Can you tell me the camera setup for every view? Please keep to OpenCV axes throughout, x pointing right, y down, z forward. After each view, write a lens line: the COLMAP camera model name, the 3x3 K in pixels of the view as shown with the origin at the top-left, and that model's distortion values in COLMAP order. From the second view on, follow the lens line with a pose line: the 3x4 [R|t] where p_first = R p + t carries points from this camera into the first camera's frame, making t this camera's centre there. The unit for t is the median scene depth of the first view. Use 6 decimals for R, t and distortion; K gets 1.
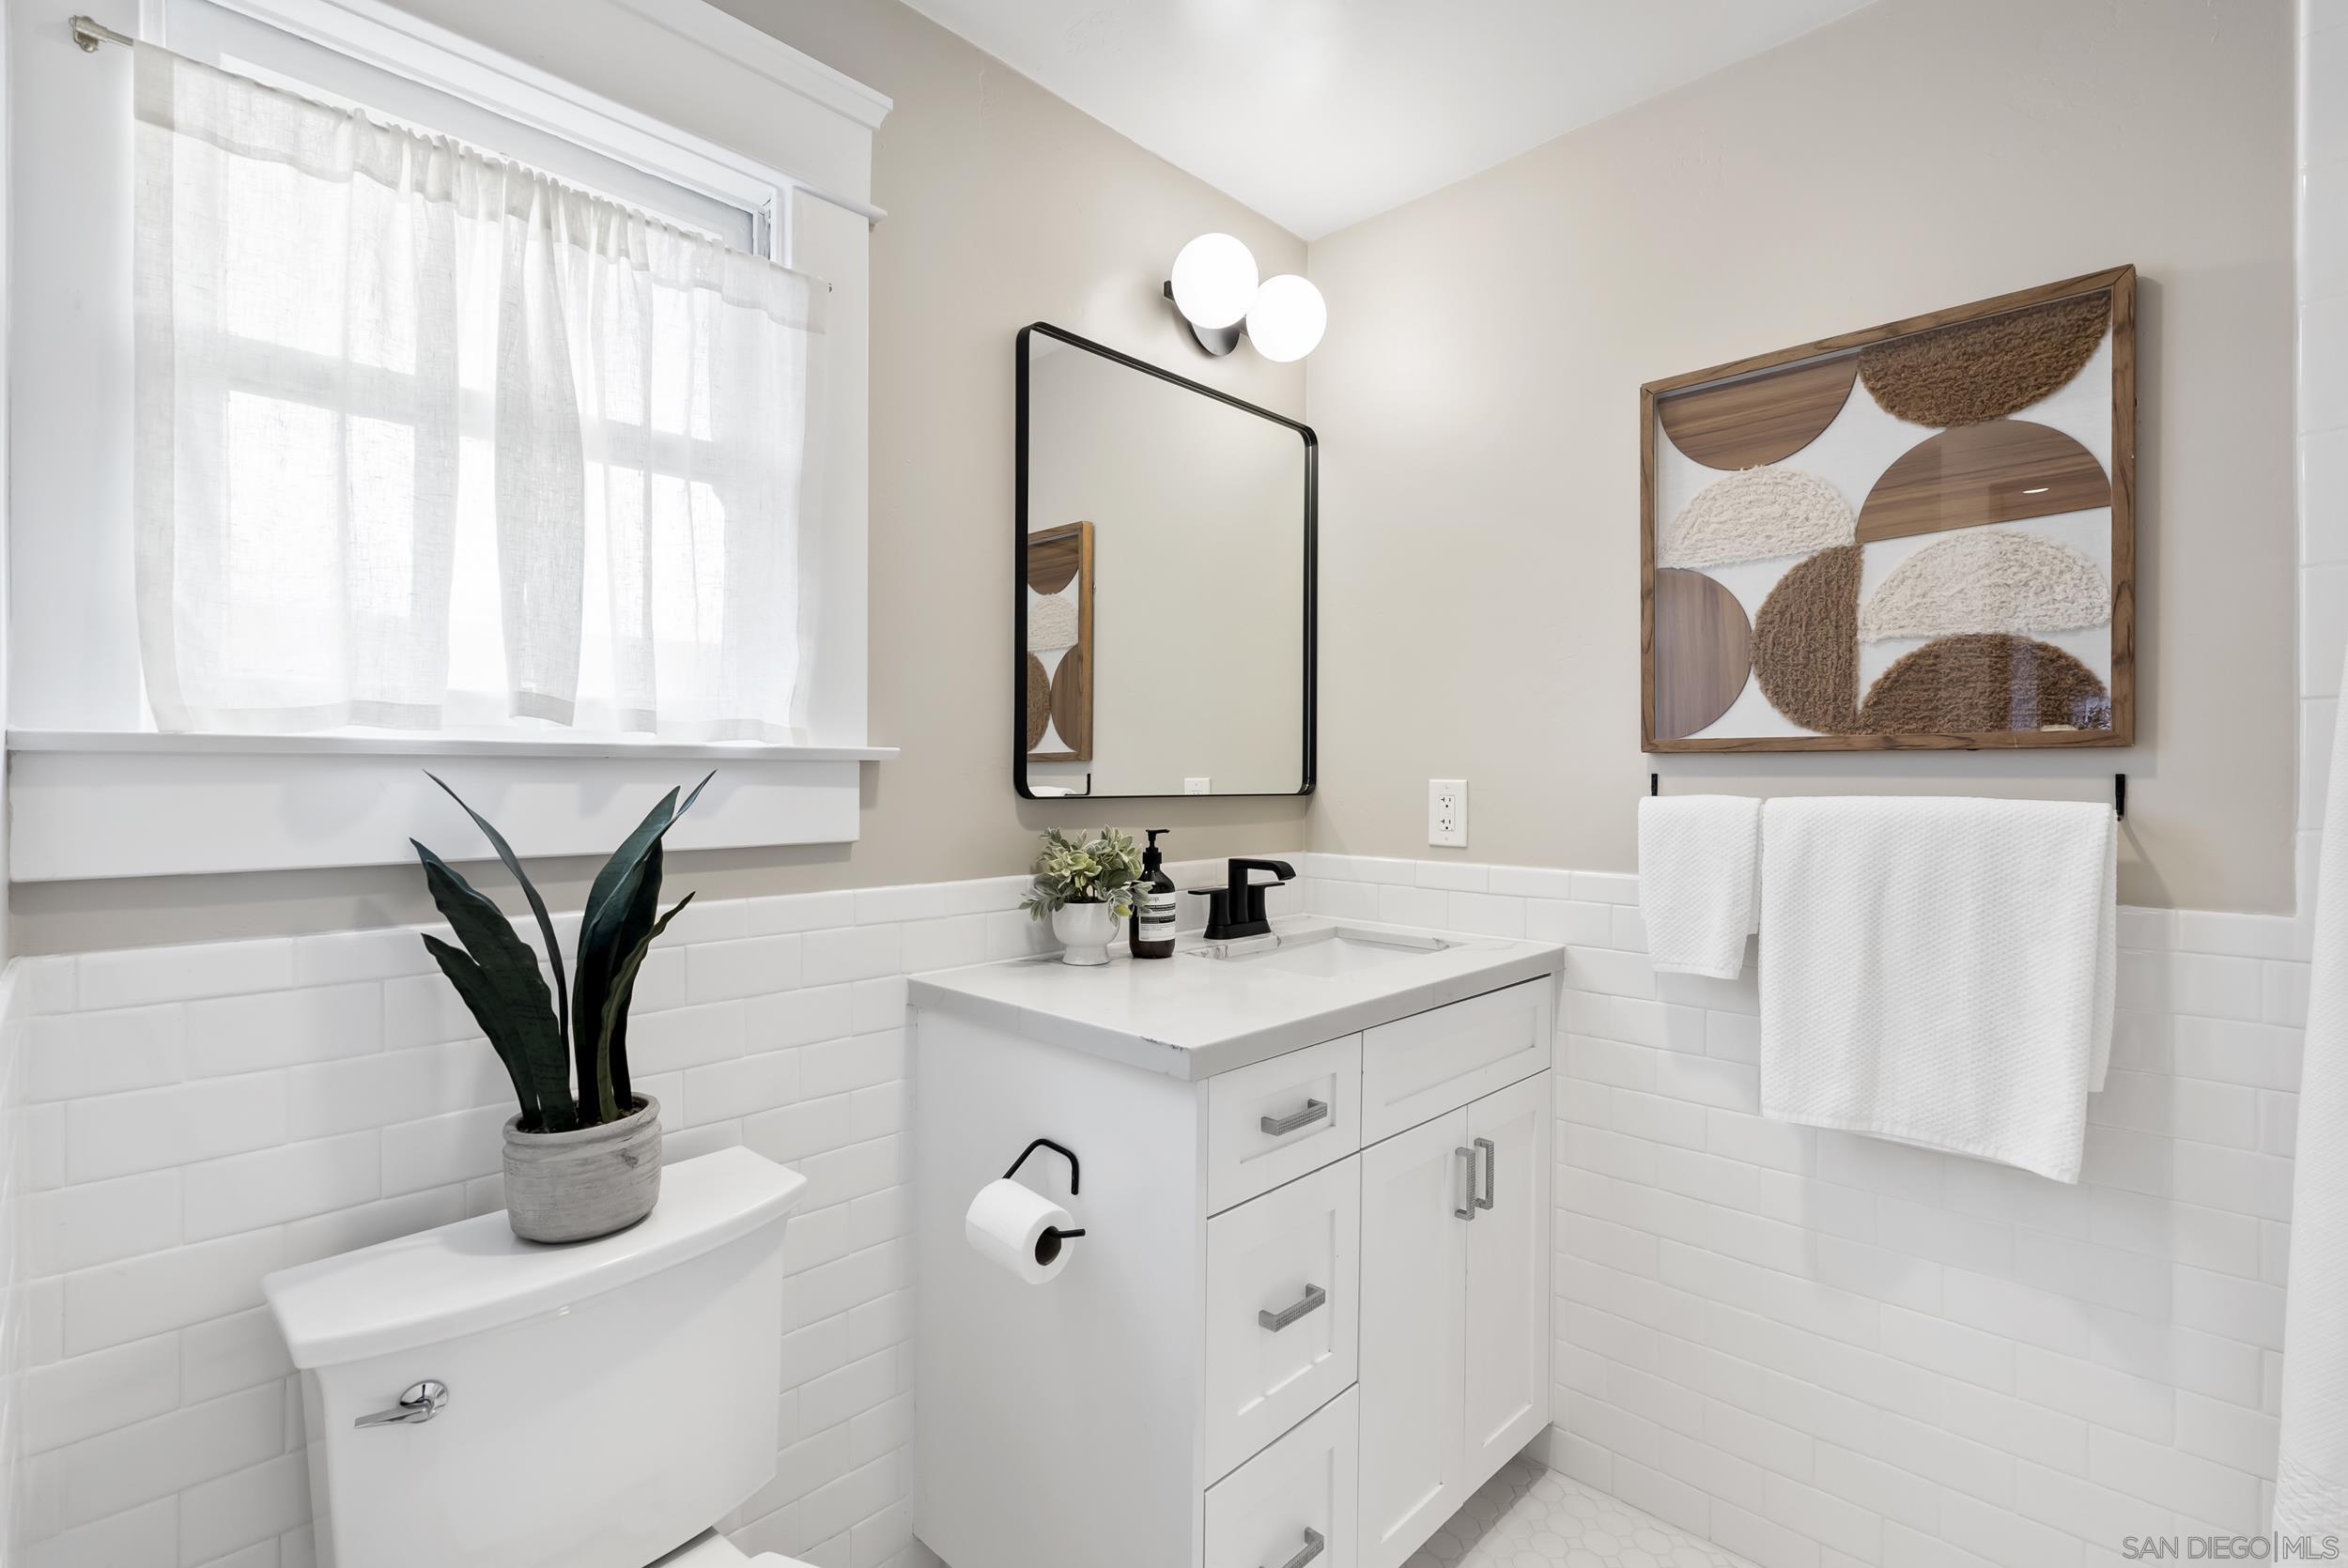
lens RADIAL K [[1068.3, 0, 1150.3], [0, 1068.3, 778.6], [0, 0, 1]] dist [-0.012884, 0.003934]
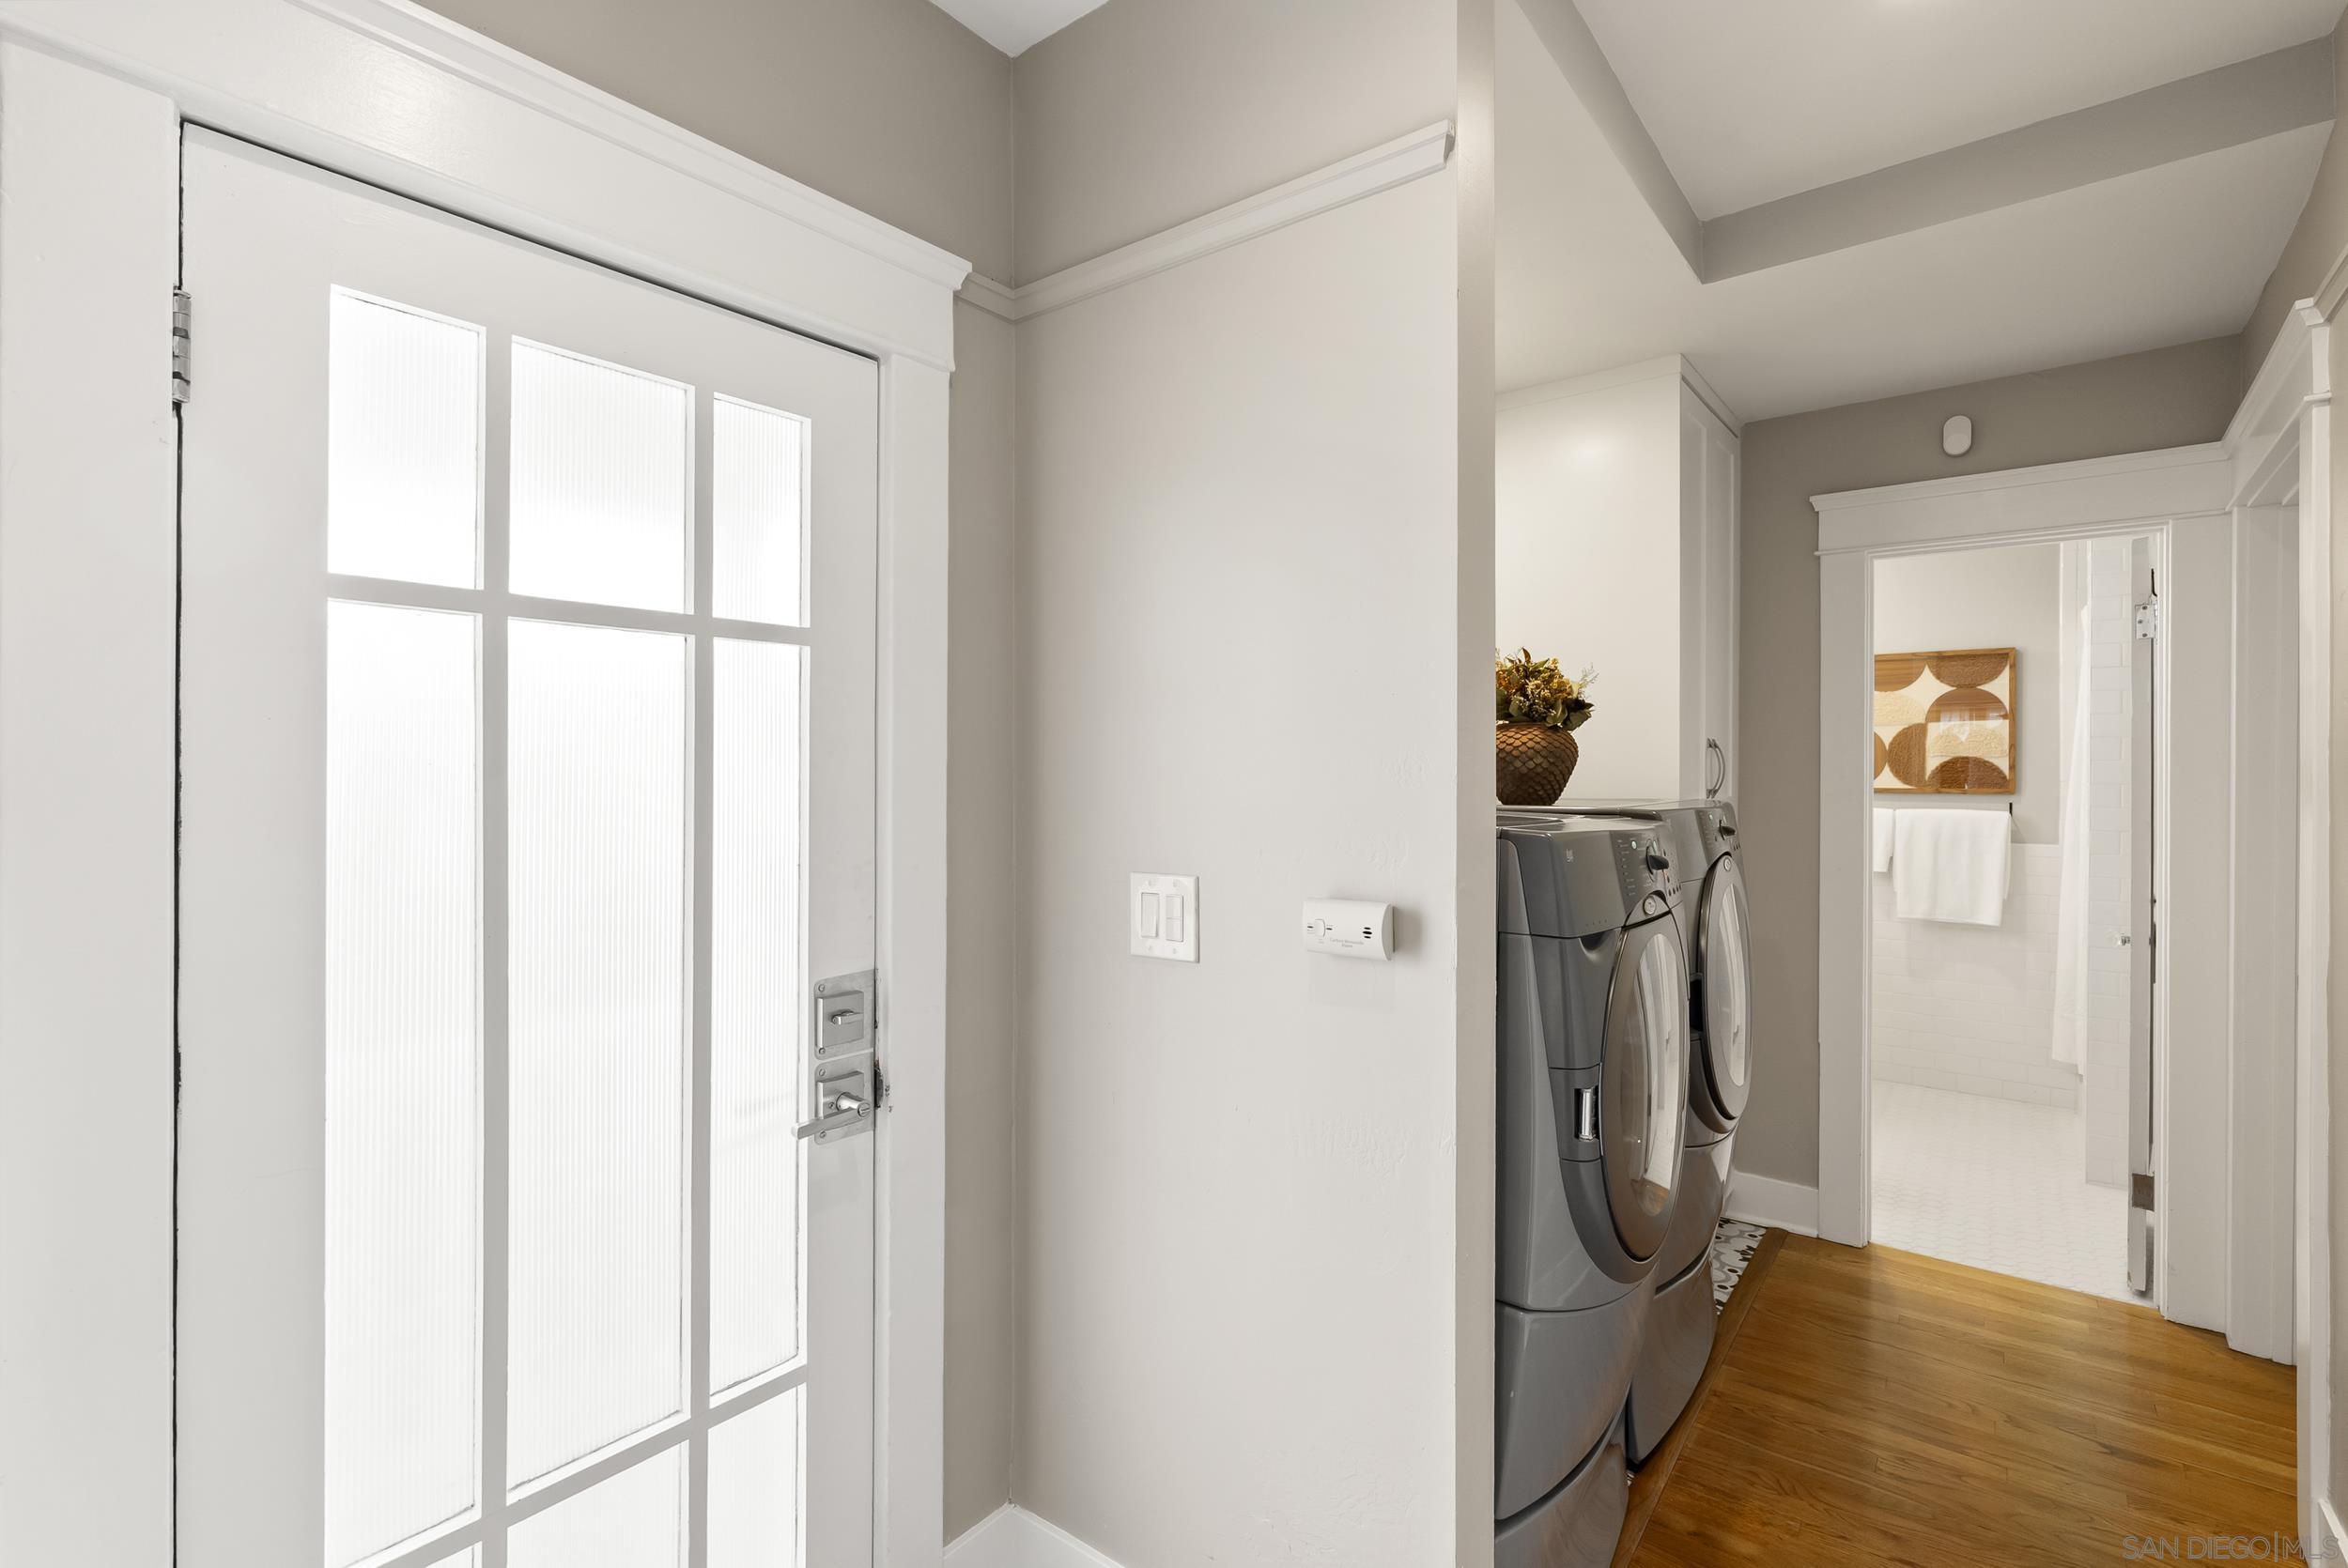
lens RADIAL K [[1068.3, 0, 1148.7], [0, 1068.3, 770.9], [0, 0, 1]] dist [-0.012884, 0.003934]
pose [[0.993920, -0.005454, 0.109965, -1.820042], [0.004605, 0.999958, 0.007969, -0.122548], [-0.110004, -0.007414, 0.993903, -1.707620]]
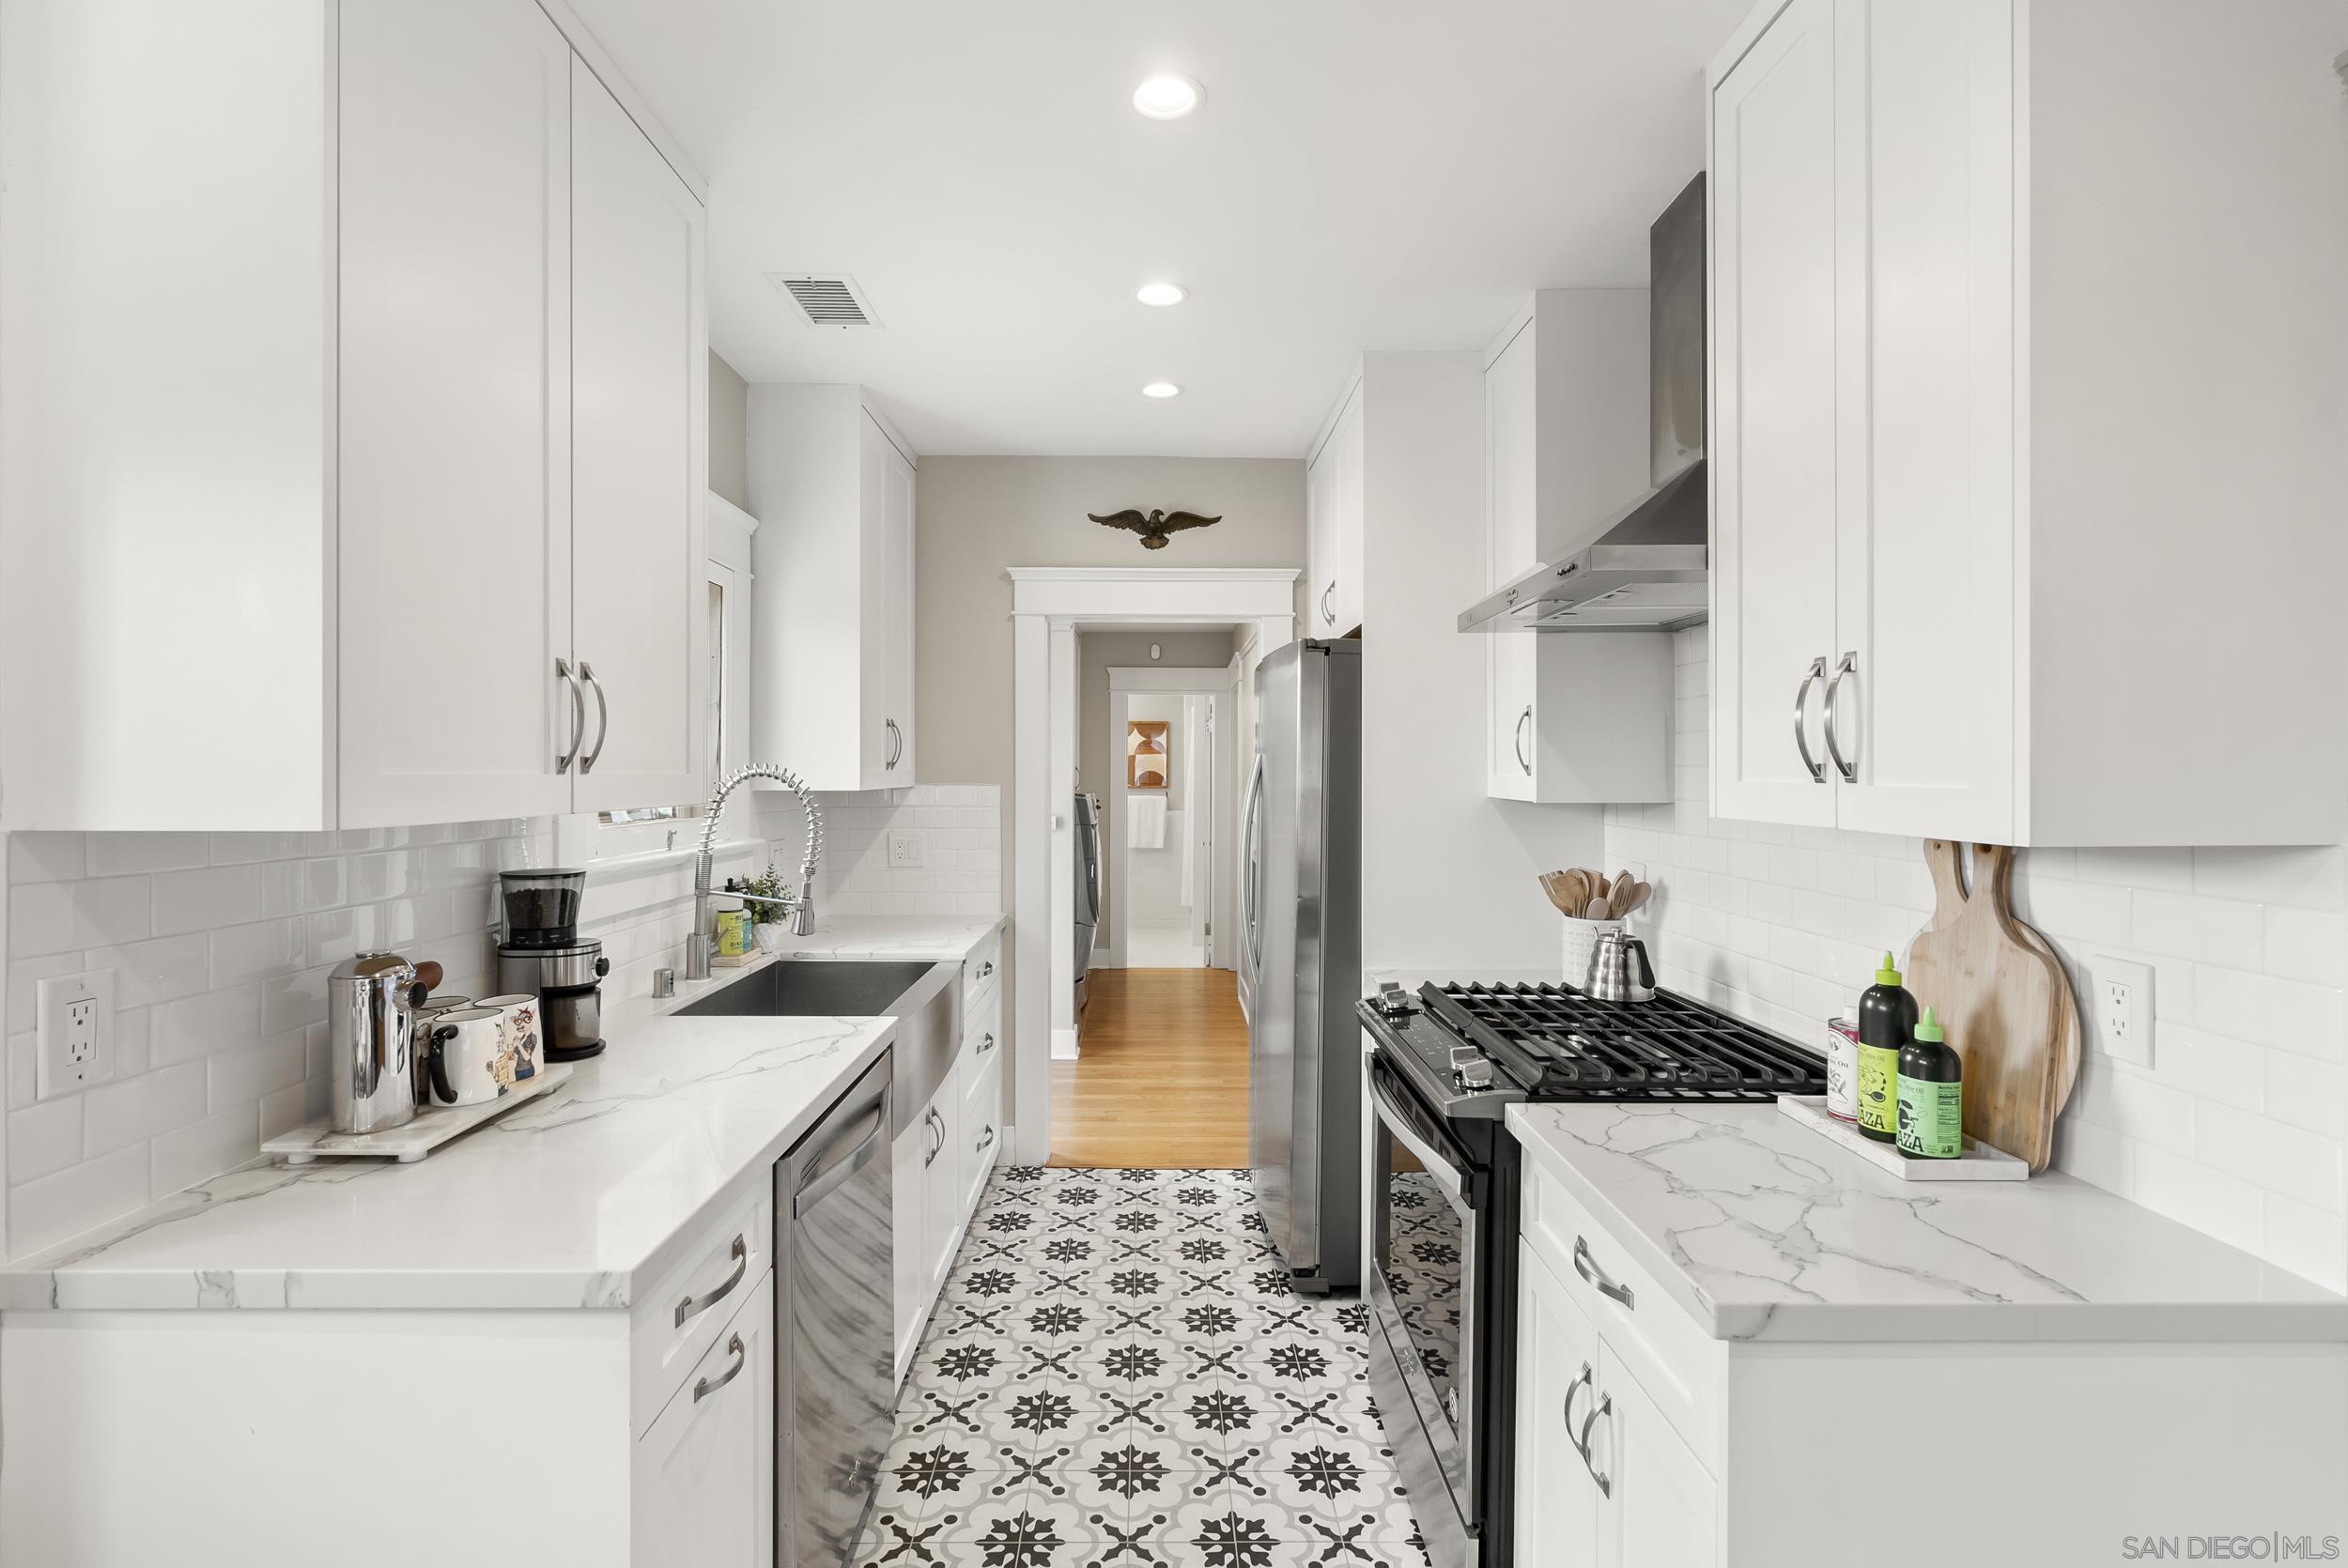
lens RADIAL K [[1068.3, 0, 1175.3], [0, 1068.3, 778.8], [0, 0, 1]] dist [-0.012884, 0.003934]
pose [[0.686752, -0.010874, 0.726810, -3.760824], [-0.000817, 0.999876, 0.015731, -0.181354], [-0.726891, -0.011398, 0.686658, -3.500217]]
